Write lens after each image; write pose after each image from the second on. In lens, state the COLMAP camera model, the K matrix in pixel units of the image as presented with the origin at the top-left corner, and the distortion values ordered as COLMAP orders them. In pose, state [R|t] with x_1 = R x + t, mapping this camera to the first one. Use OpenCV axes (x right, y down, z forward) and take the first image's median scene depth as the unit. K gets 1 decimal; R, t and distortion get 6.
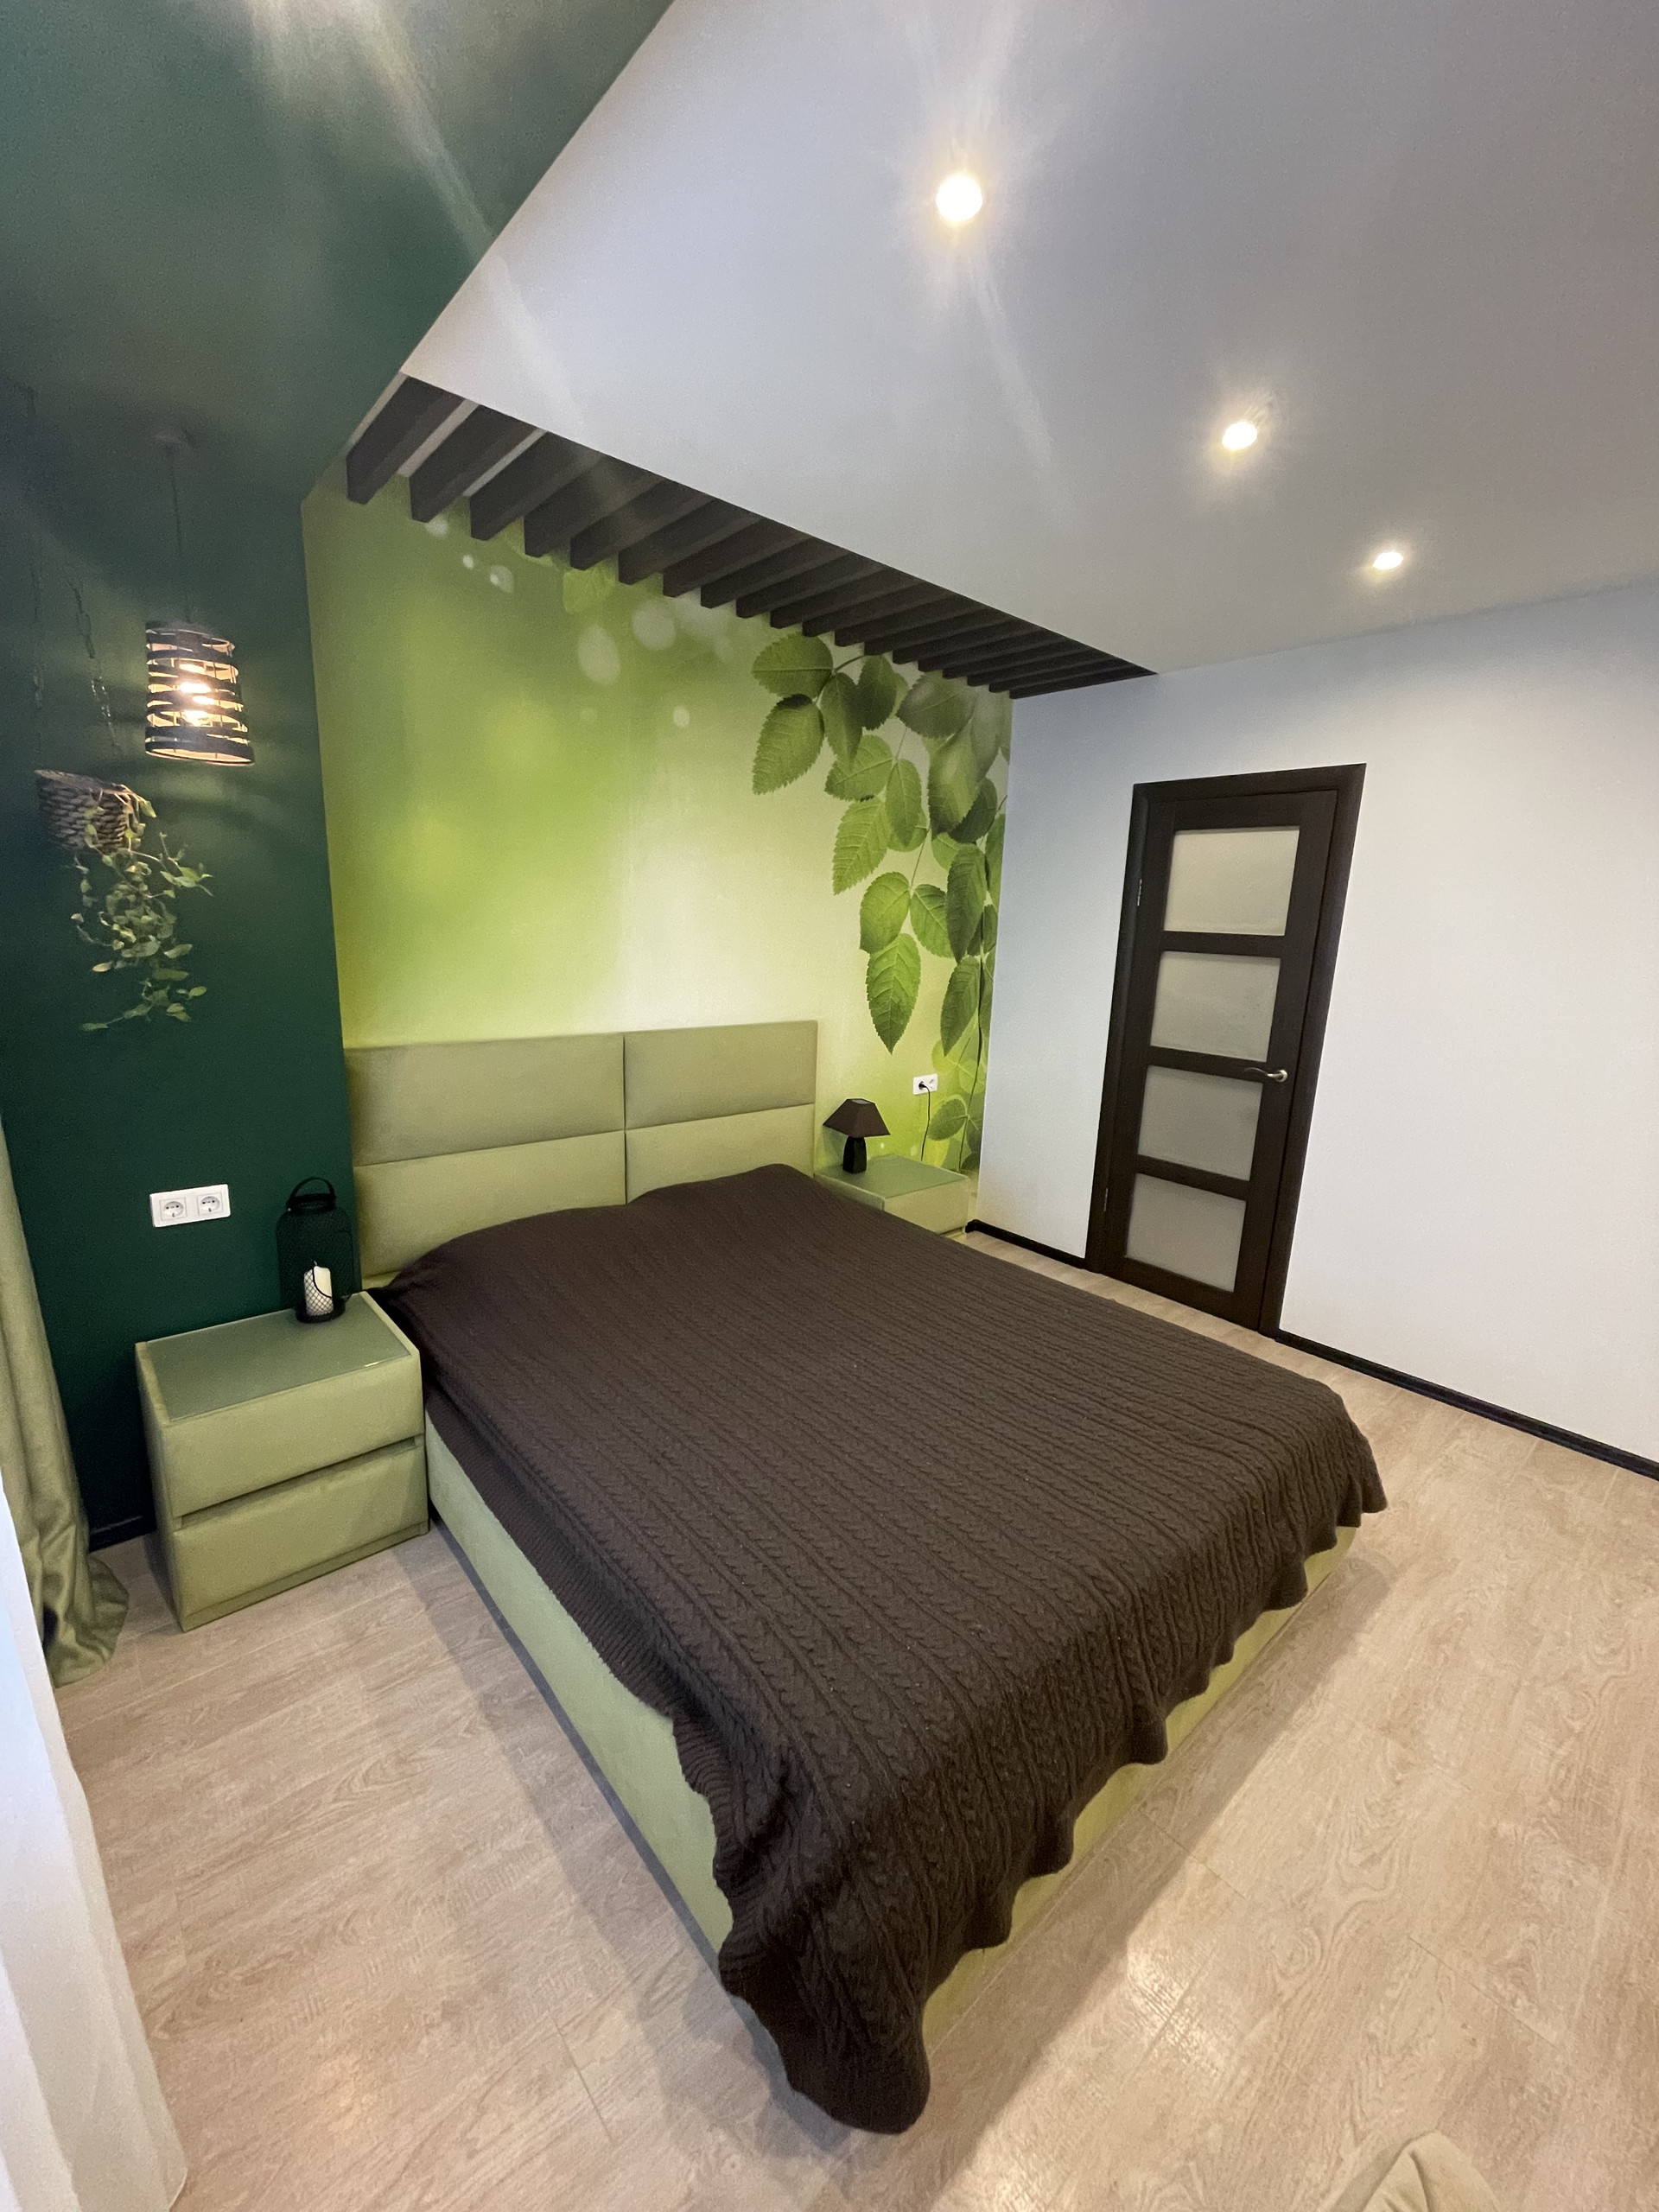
lens RADIAL K [[888.0, 0, 828.3], [0, 888.0, 1112.3], [0, 0, 1]] dist [-0.002084, -0.000440]
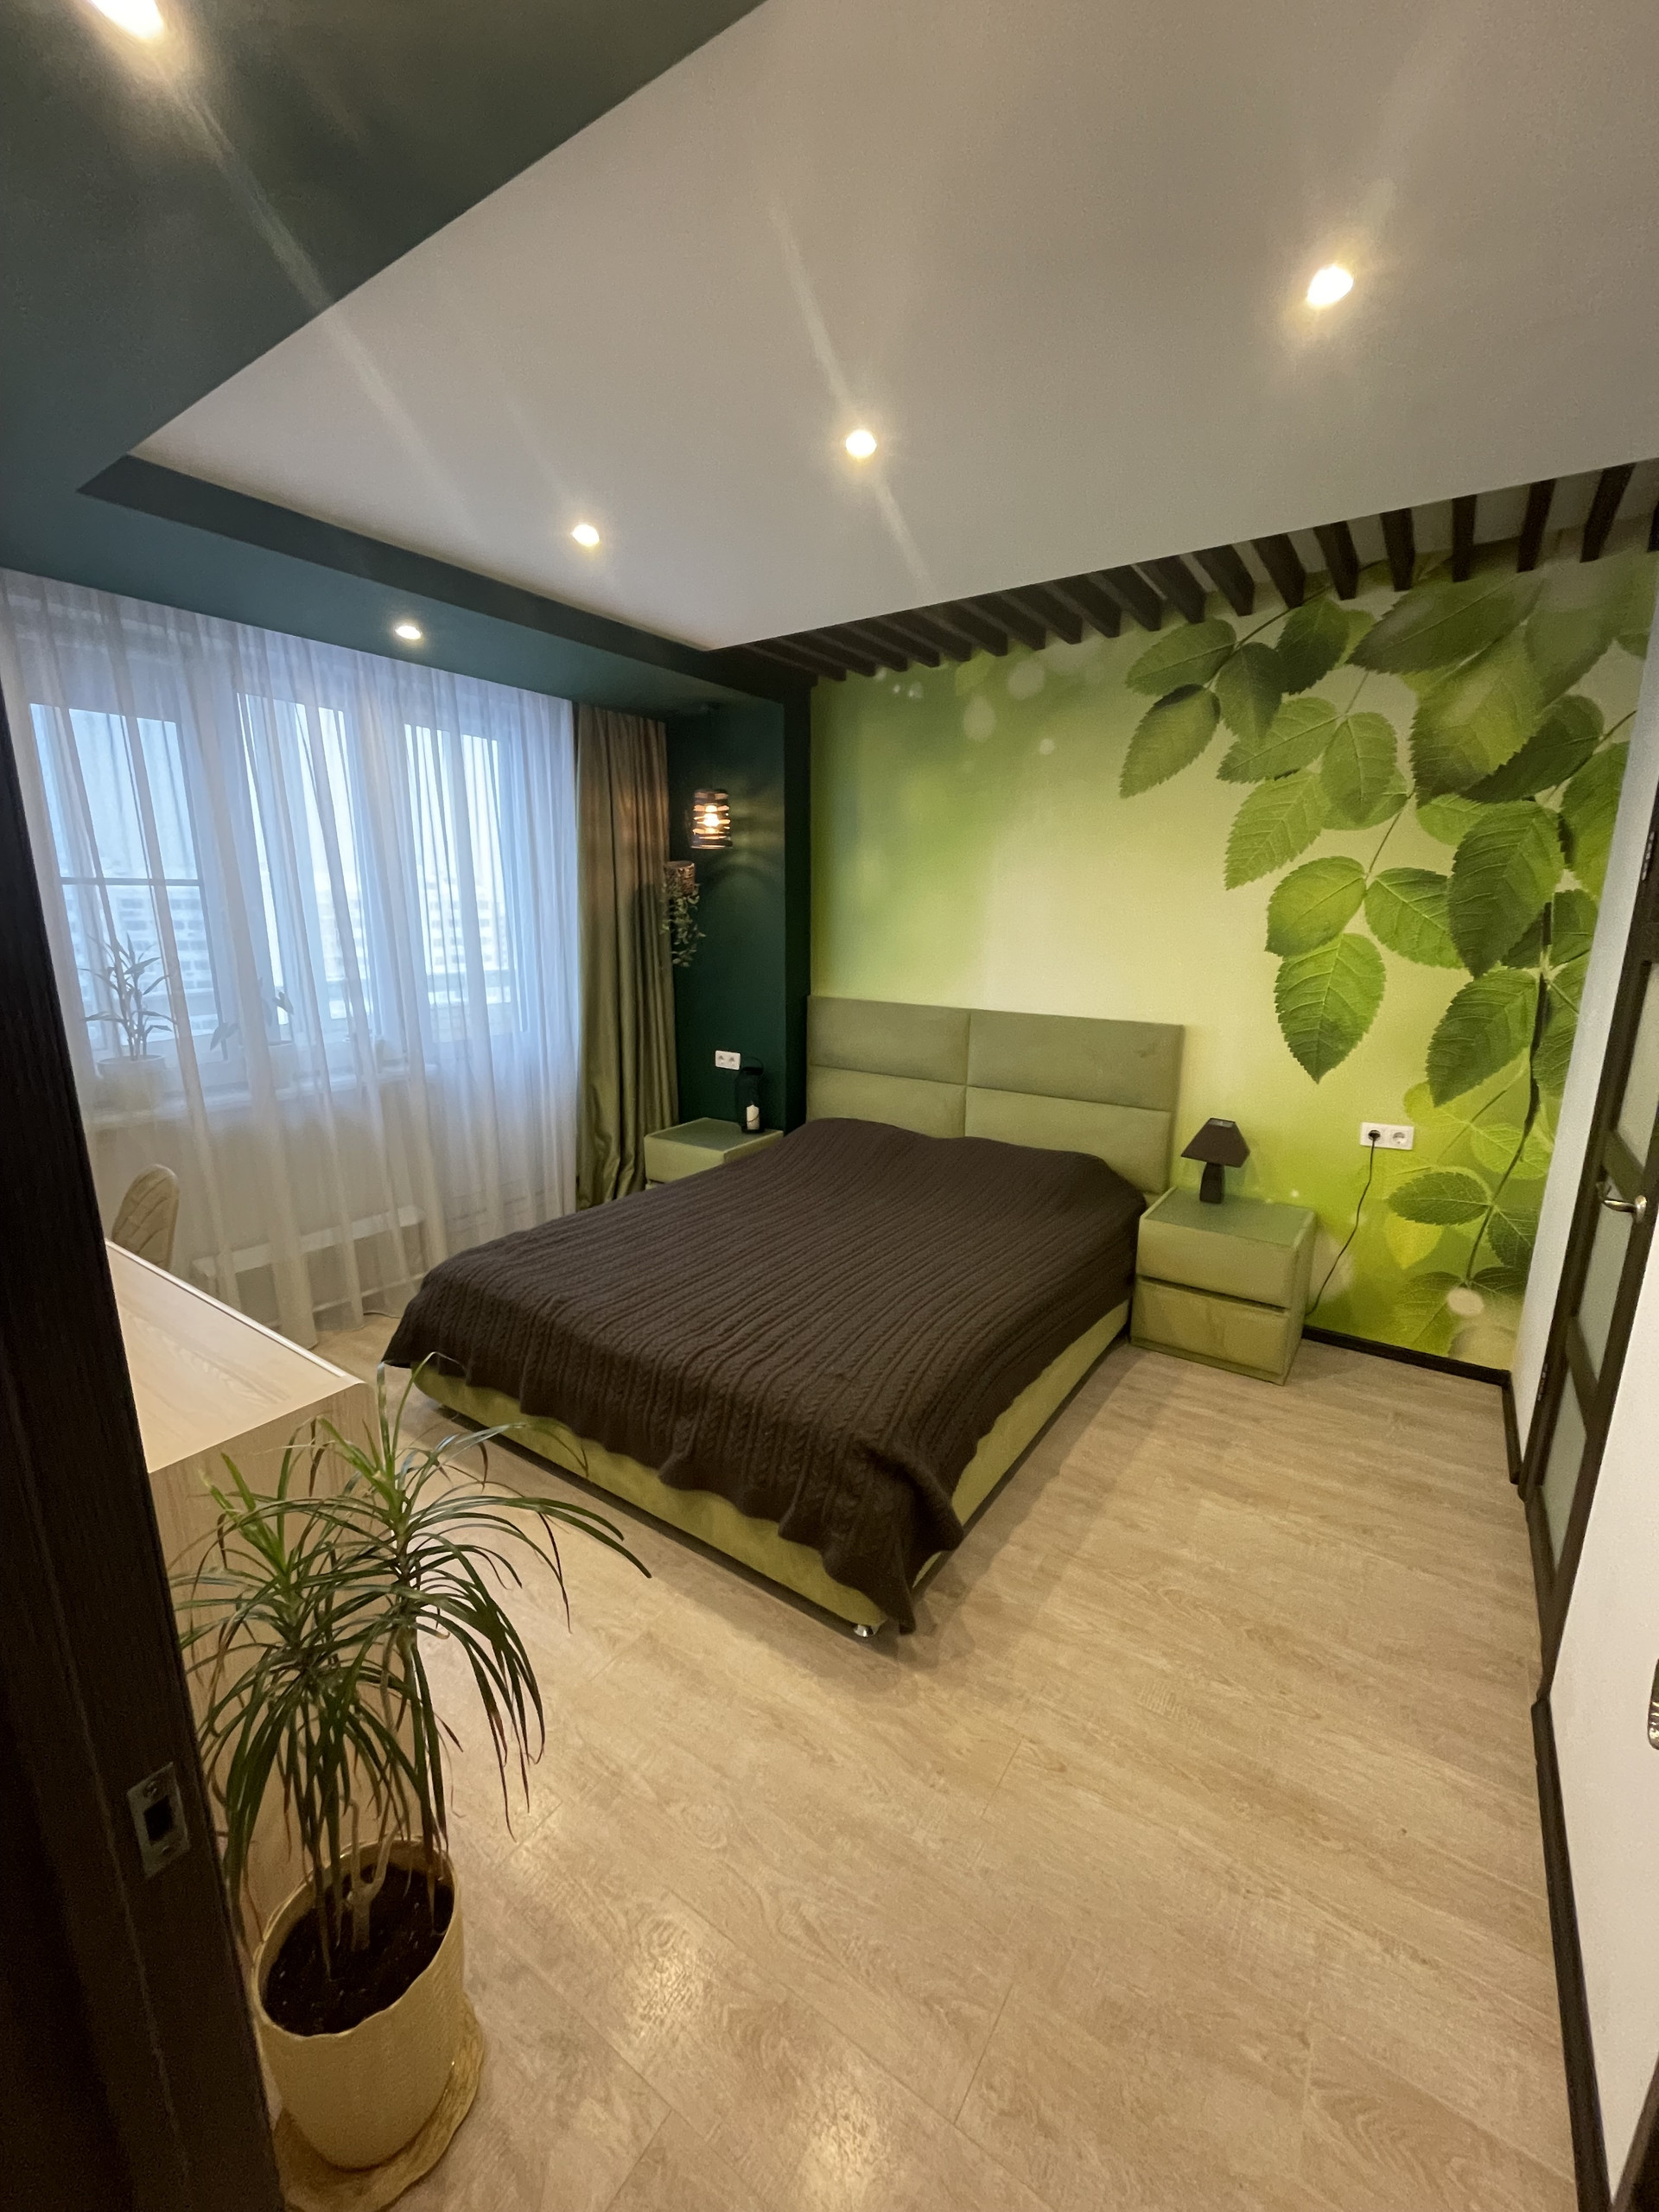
lens RADIAL K [[888.0, 0, 830.1], [0, 888.0, 1112.1], [0, 0, 1]] dist [-0.002084, -0.000440]
pose [[0.250105, 0.182581, -0.950848, 0.774178], [-0.207505, 0.969348, 0.131552, -0.058170], [0.945721, 0.164404, 0.280326, 0.385379]]
